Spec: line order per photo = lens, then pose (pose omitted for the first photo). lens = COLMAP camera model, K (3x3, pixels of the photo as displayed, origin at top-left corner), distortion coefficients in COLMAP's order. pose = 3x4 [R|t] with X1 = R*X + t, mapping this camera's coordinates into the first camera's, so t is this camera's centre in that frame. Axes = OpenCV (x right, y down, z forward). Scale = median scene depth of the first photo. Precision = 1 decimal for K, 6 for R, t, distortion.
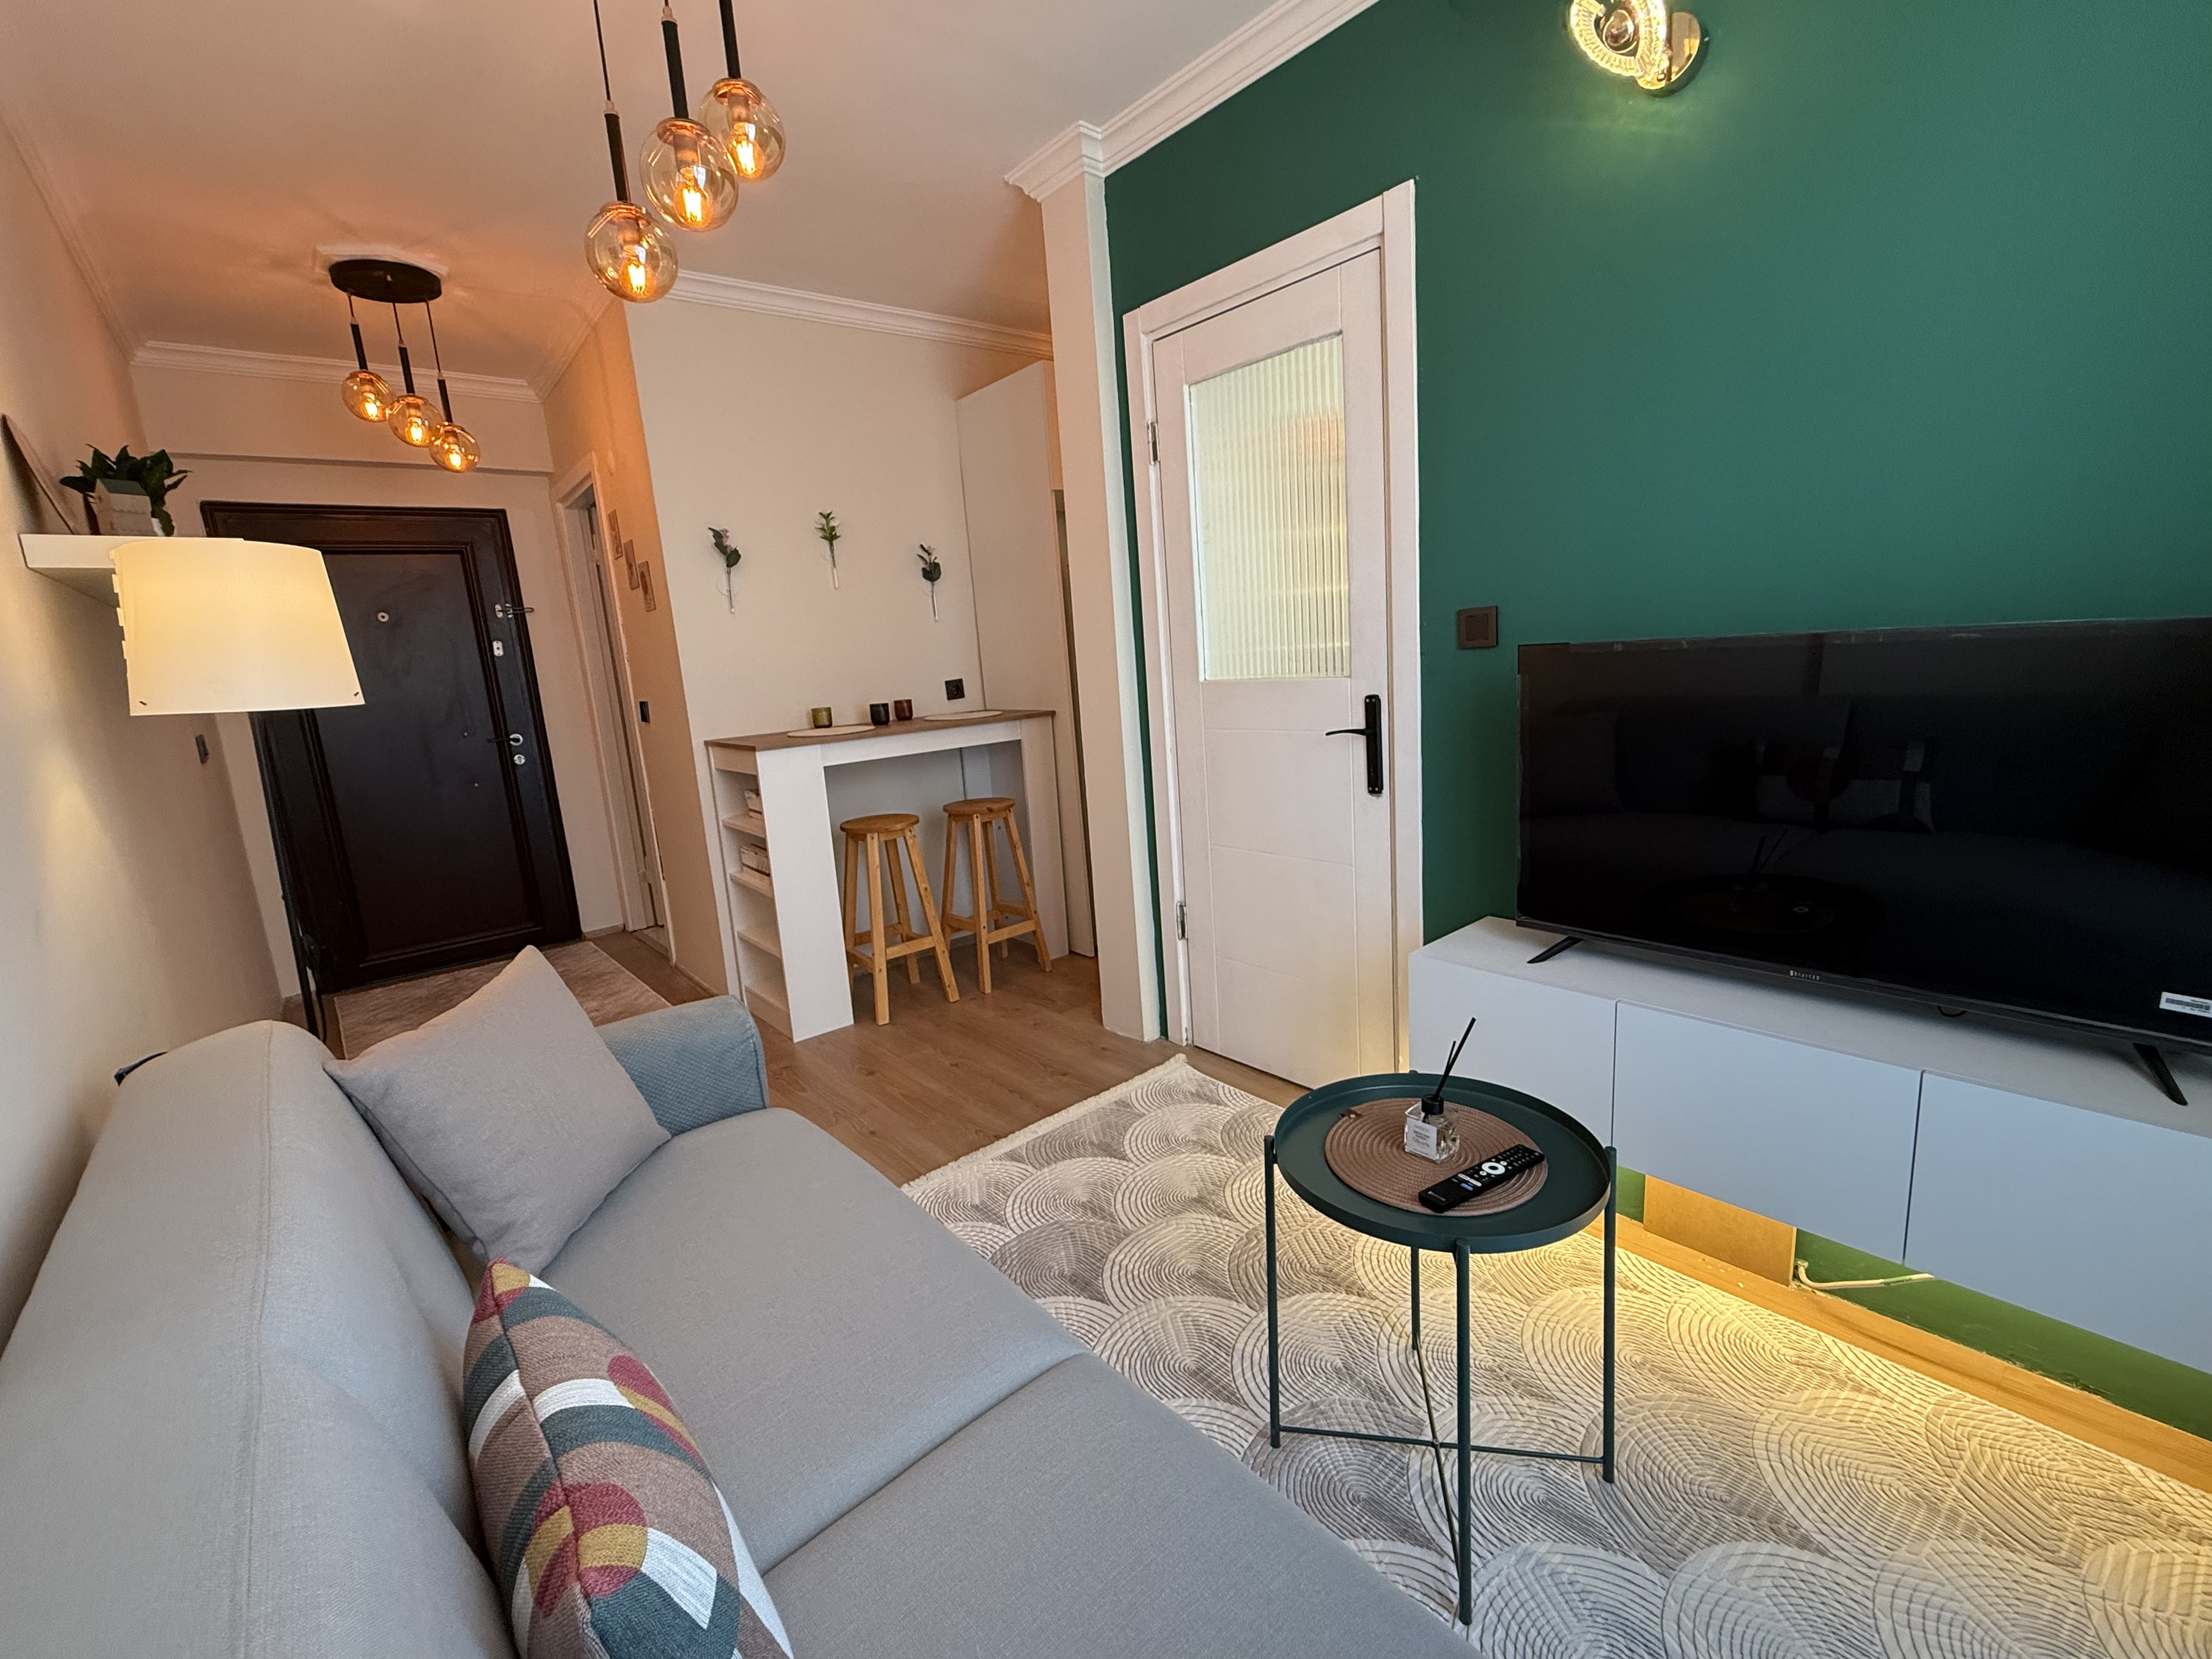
lens RADIAL K [[958.0, 0, 1096.4], [0, 958.0, 824.6], [0, 0, 1]] dist [0.001987, -0.001235]
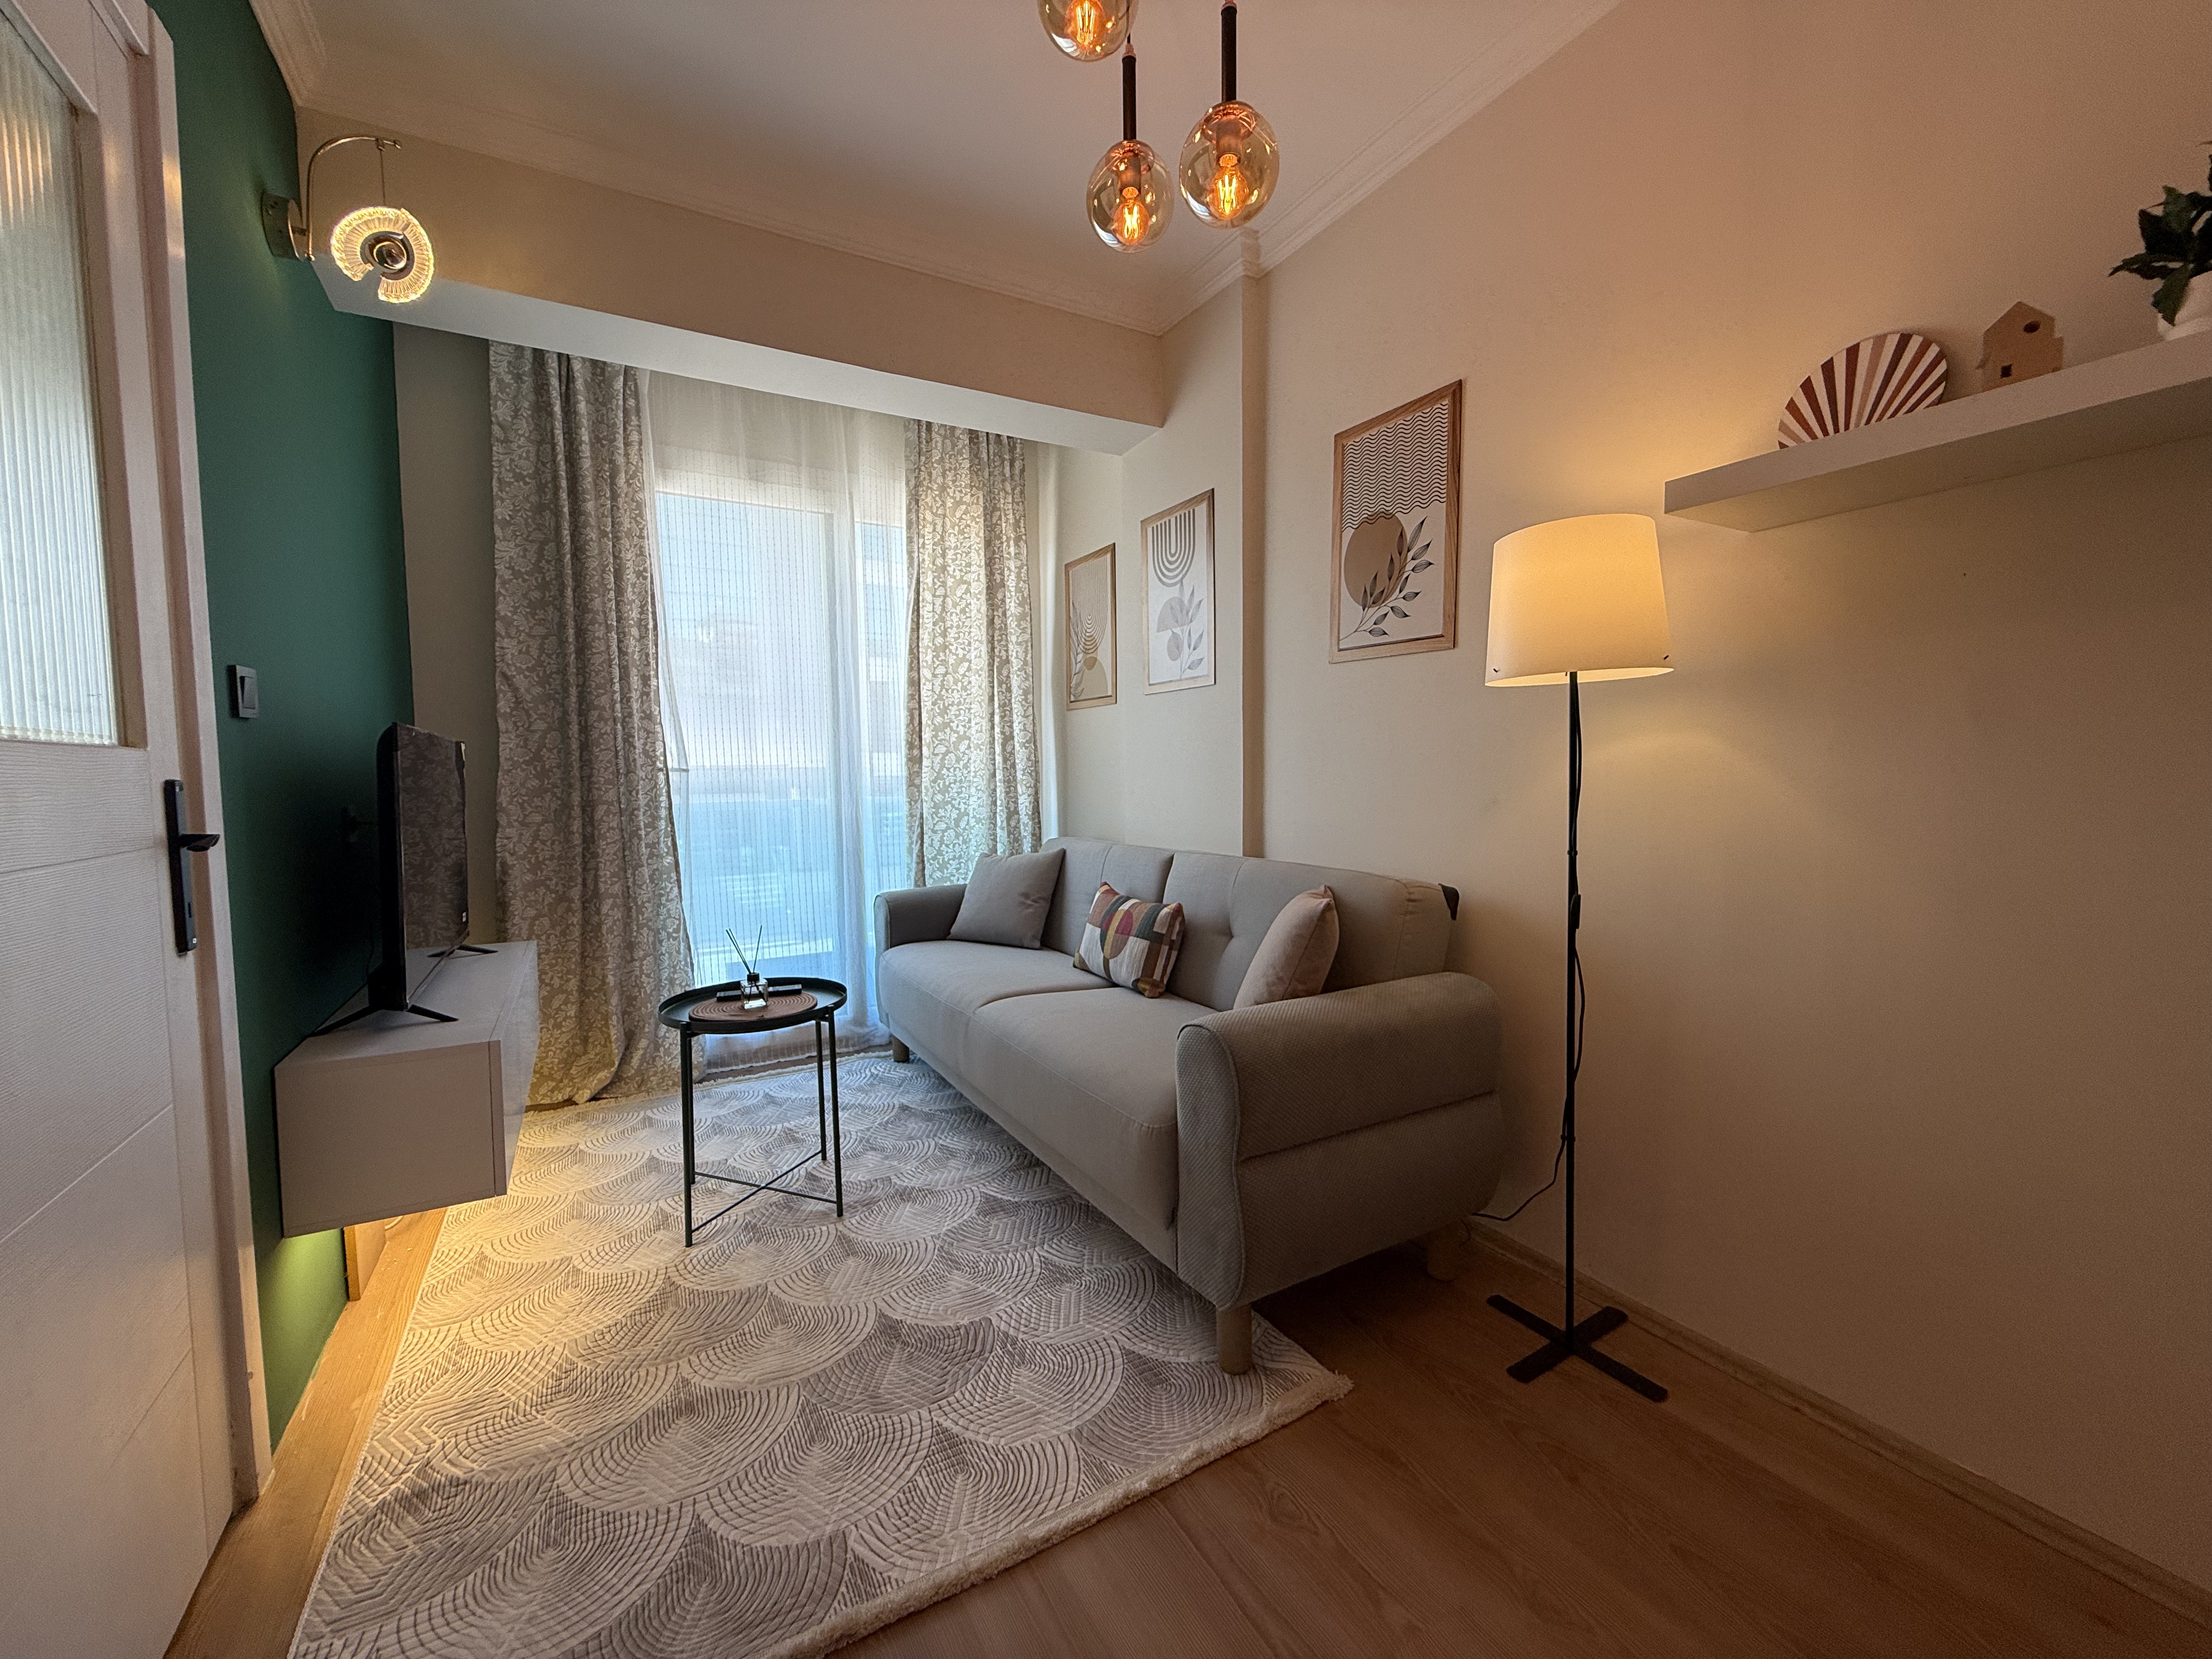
lens RADIAL K [[881.8, 0, 1101.9], [0, 881.8, 826.5], [0, 0, 1]] dist [-0.000077, 0.000337]
pose [[-0.982087, 0.070920, 0.174573, -0.238084], [0.110841, 0.966655, 0.230852, -0.114168], [-0.152379, 0.246067, -0.957200, 0.967237]]
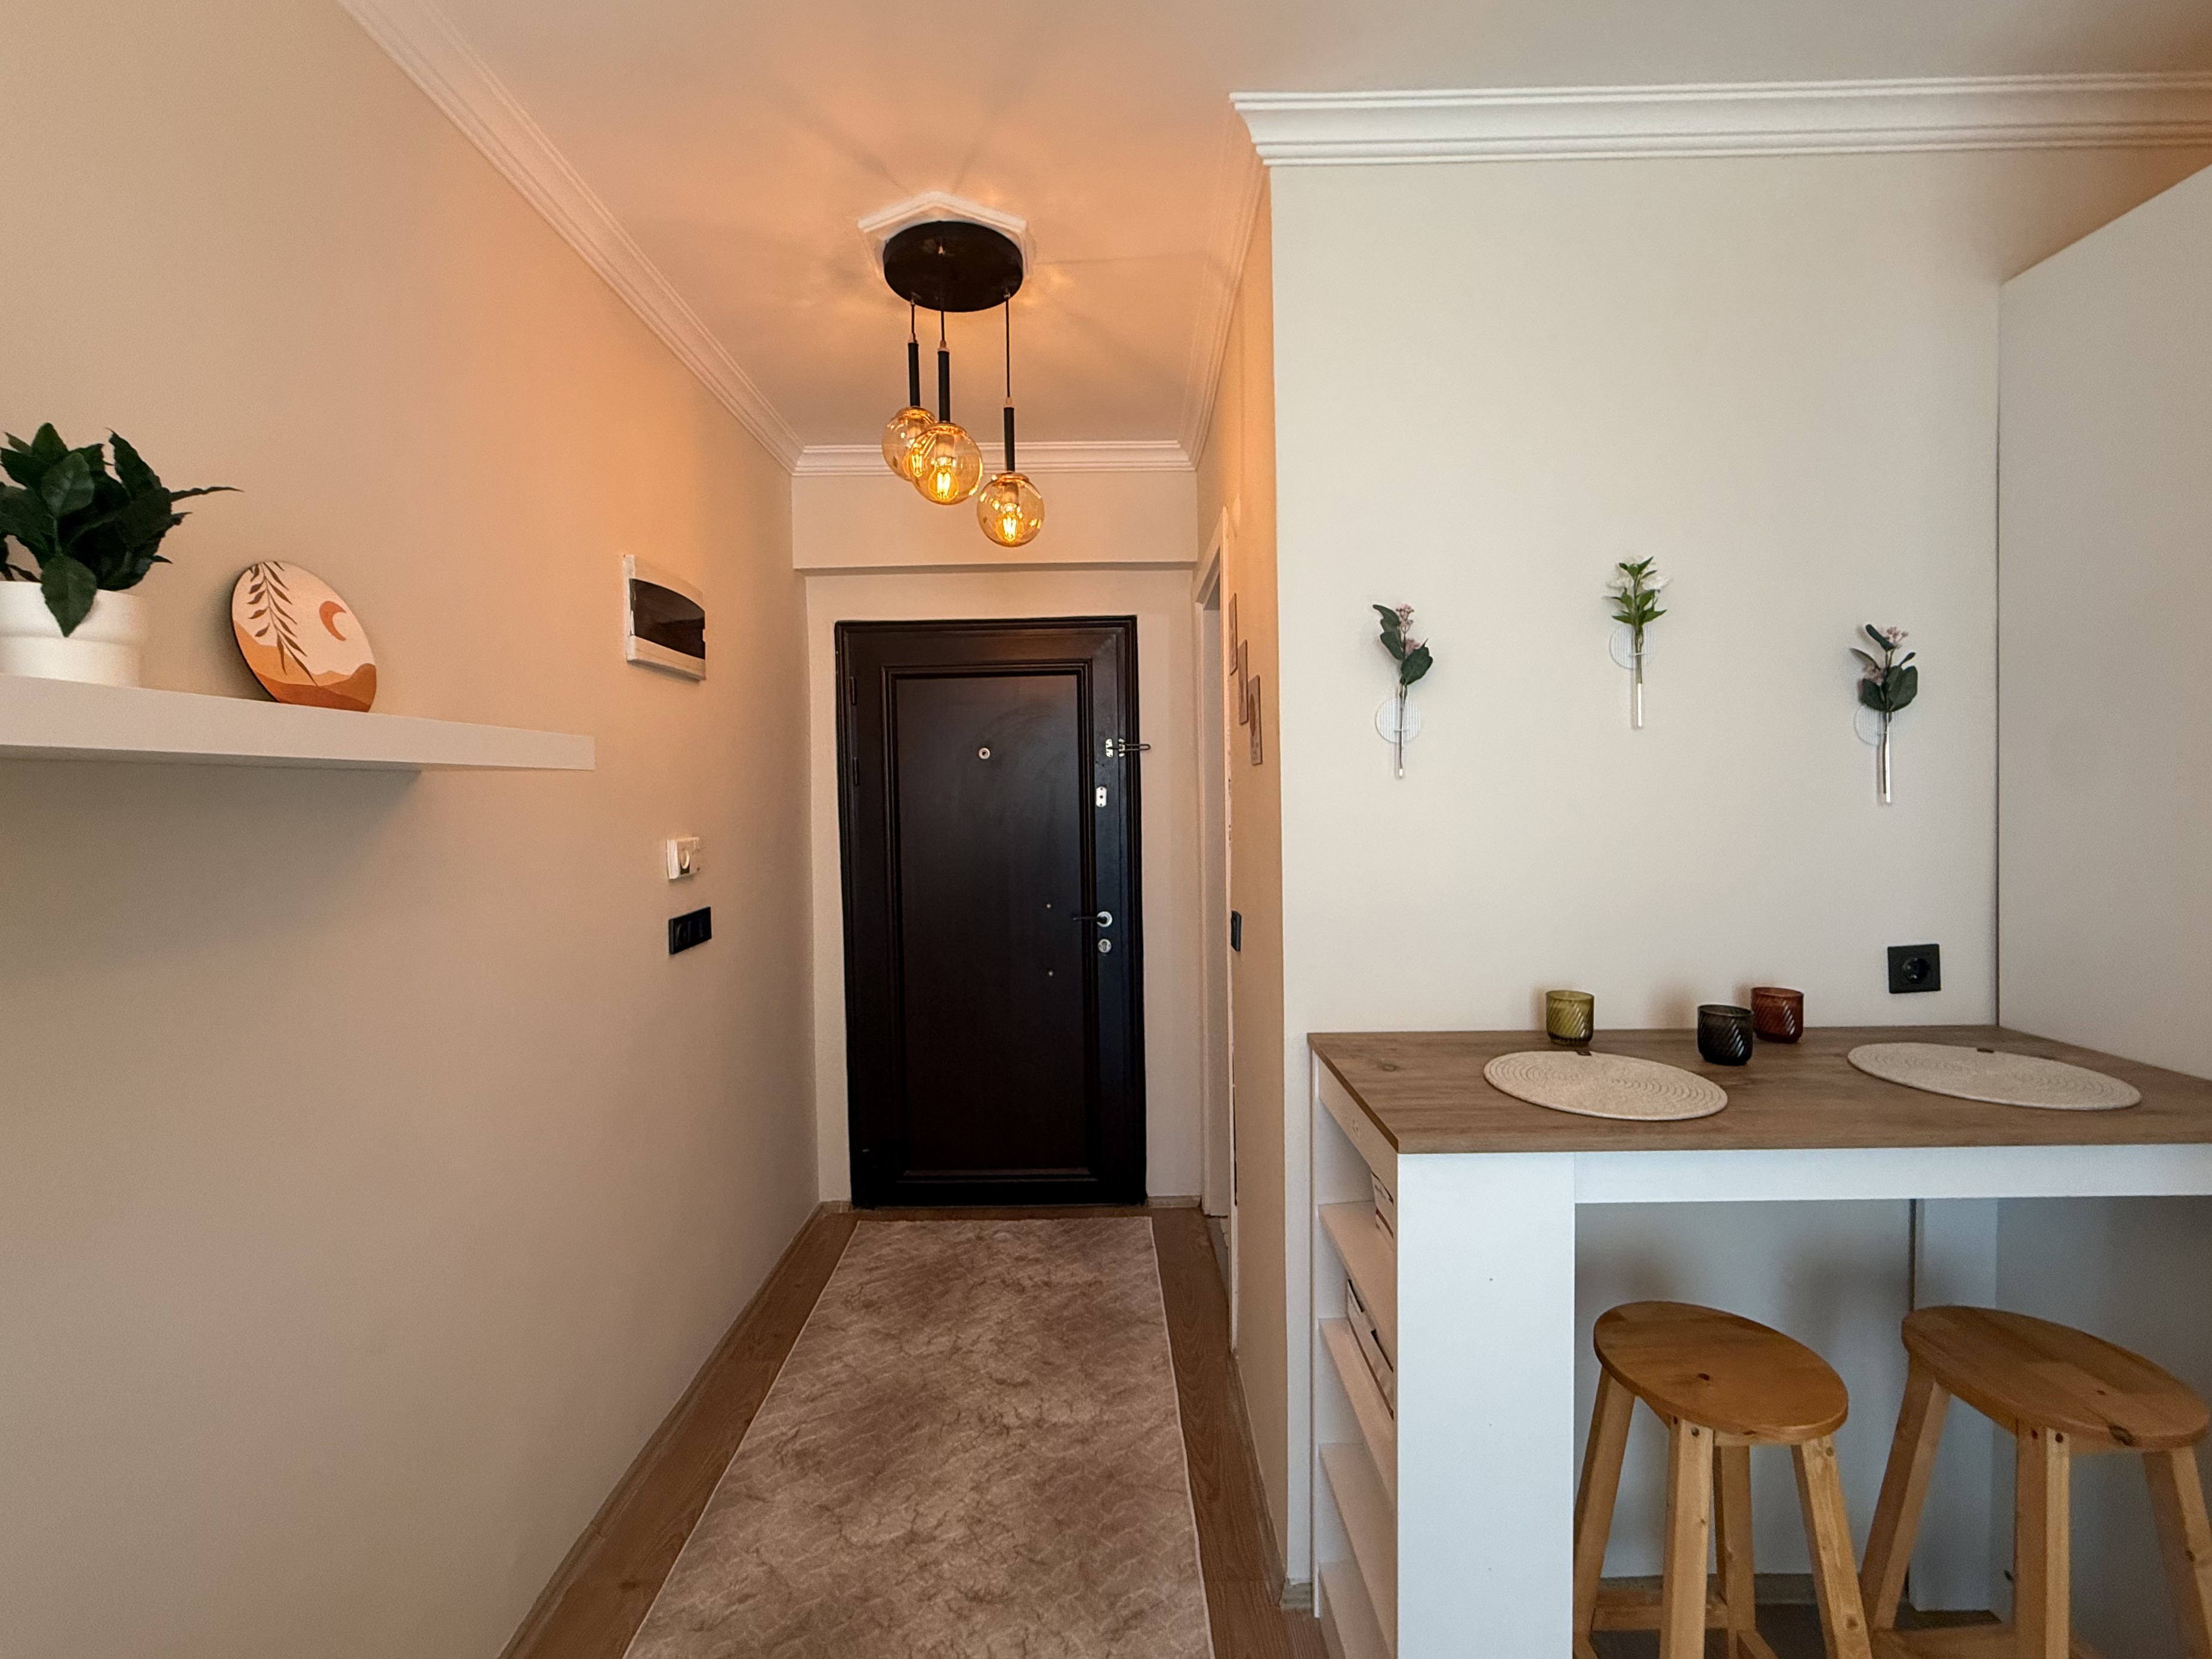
lens RADIAL K [[958.0, 0, 1101.5], [0, 958.0, 825.4], [0, 0, 1]] dist [0.001987, -0.001235]
pose [[0.771315, 0.078019, -0.631654, -0.196771], [-0.155168, 0.985563, -0.067744, -0.146516], [0.617249, 0.150265, 0.772285, 0.560169]]
